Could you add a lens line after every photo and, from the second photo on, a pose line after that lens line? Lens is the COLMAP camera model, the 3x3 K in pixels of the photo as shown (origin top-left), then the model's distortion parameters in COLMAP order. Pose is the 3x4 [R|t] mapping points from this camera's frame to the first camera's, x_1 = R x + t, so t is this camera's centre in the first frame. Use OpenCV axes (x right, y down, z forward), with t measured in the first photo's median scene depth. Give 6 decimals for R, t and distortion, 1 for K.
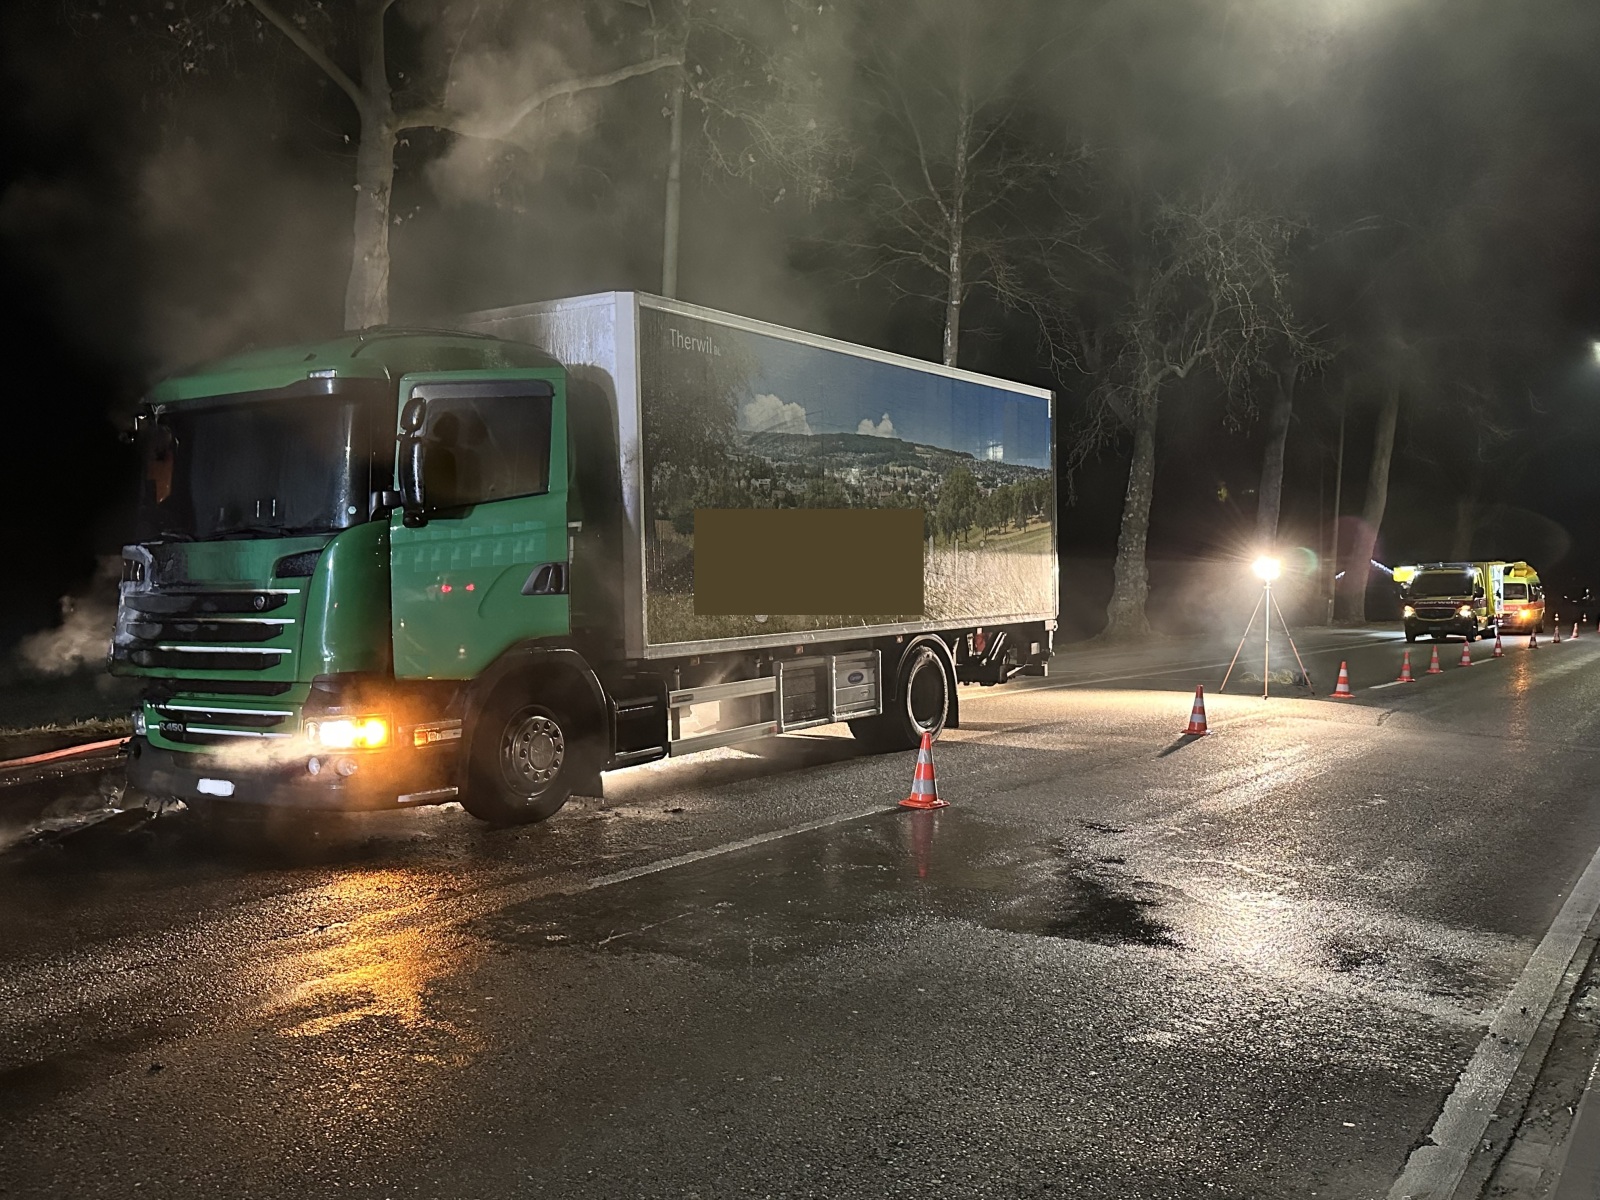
lens RADIAL K [[1451.5, 0, 784.6], [0, 1451.5, 555.5], [0, 0, 1]] dist [-0.006832, -0.008531]
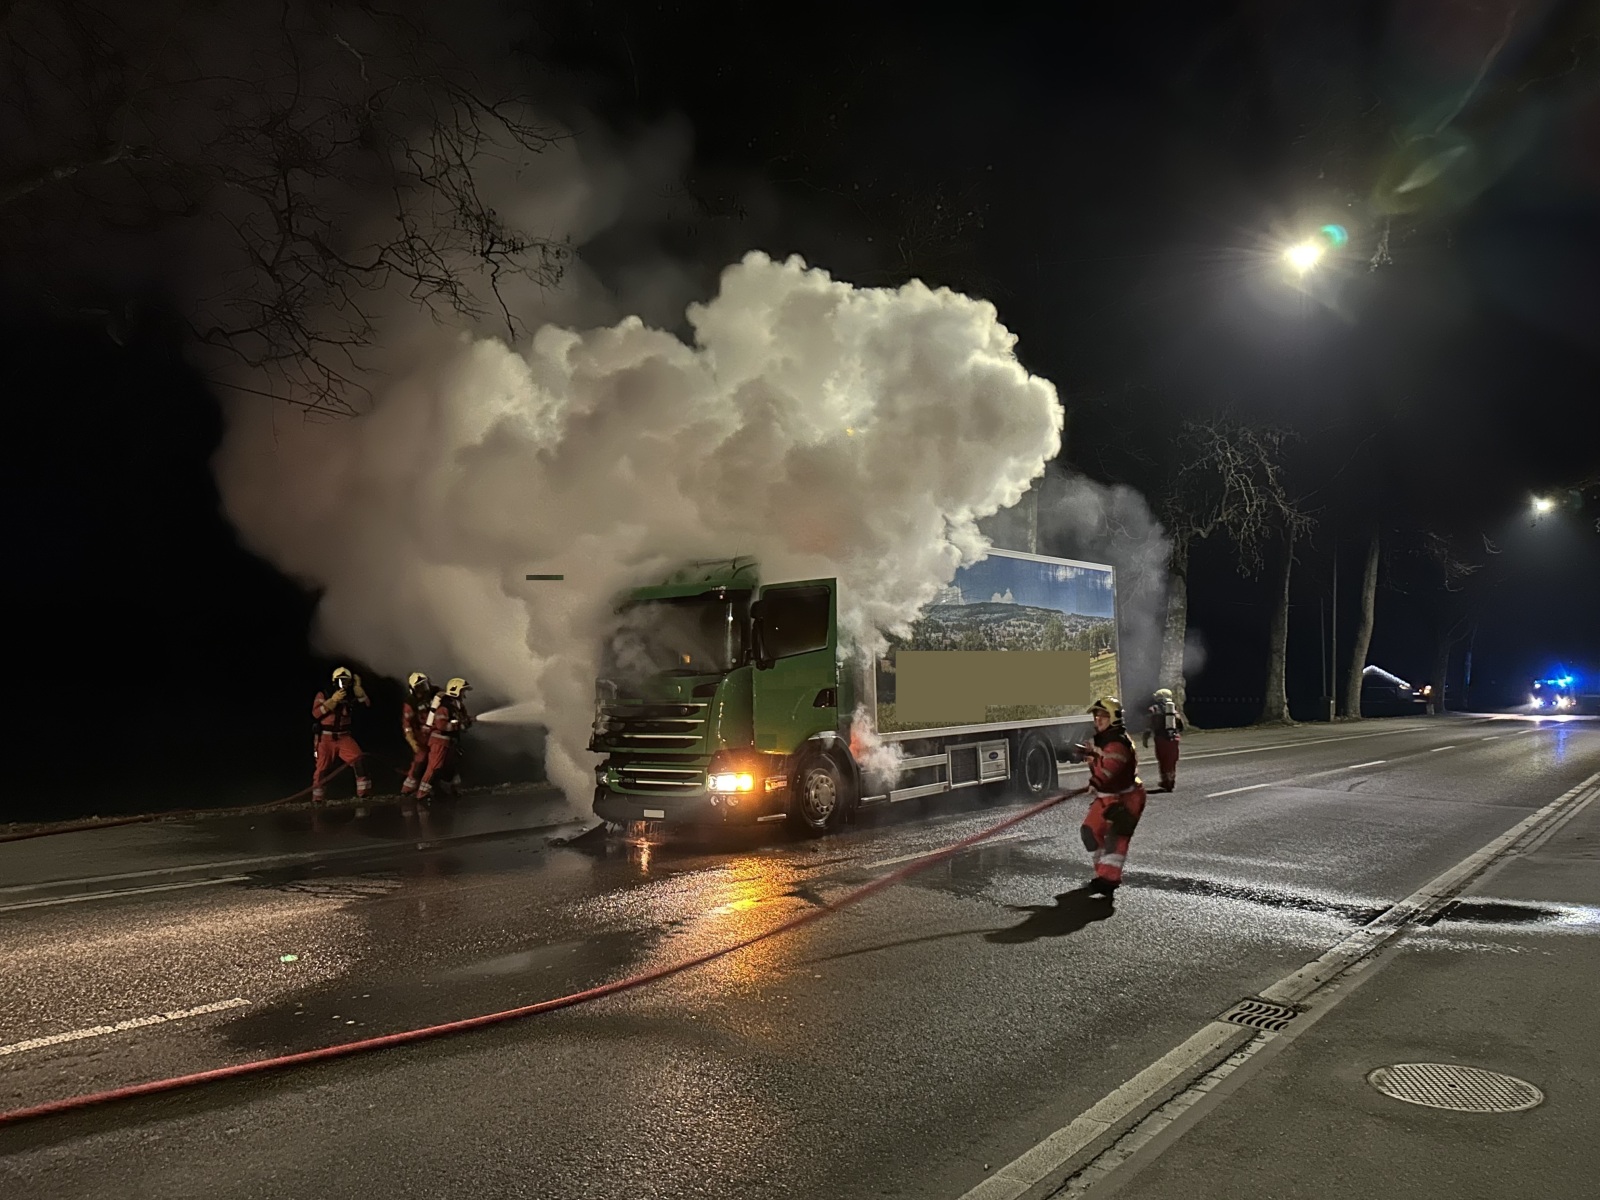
lens RADIAL K [[1157.2, 0, 761.2], [0, 1157.2, 561.6], [0, 0, 1]] dist [-0.001359, -0.004737]
pose [[0.994307, -0.020110, -0.104641, -0.073382], [0.010479, 0.995724, -0.091785, -0.014227], [0.106039, 0.090166, 0.990265, -0.324541]]
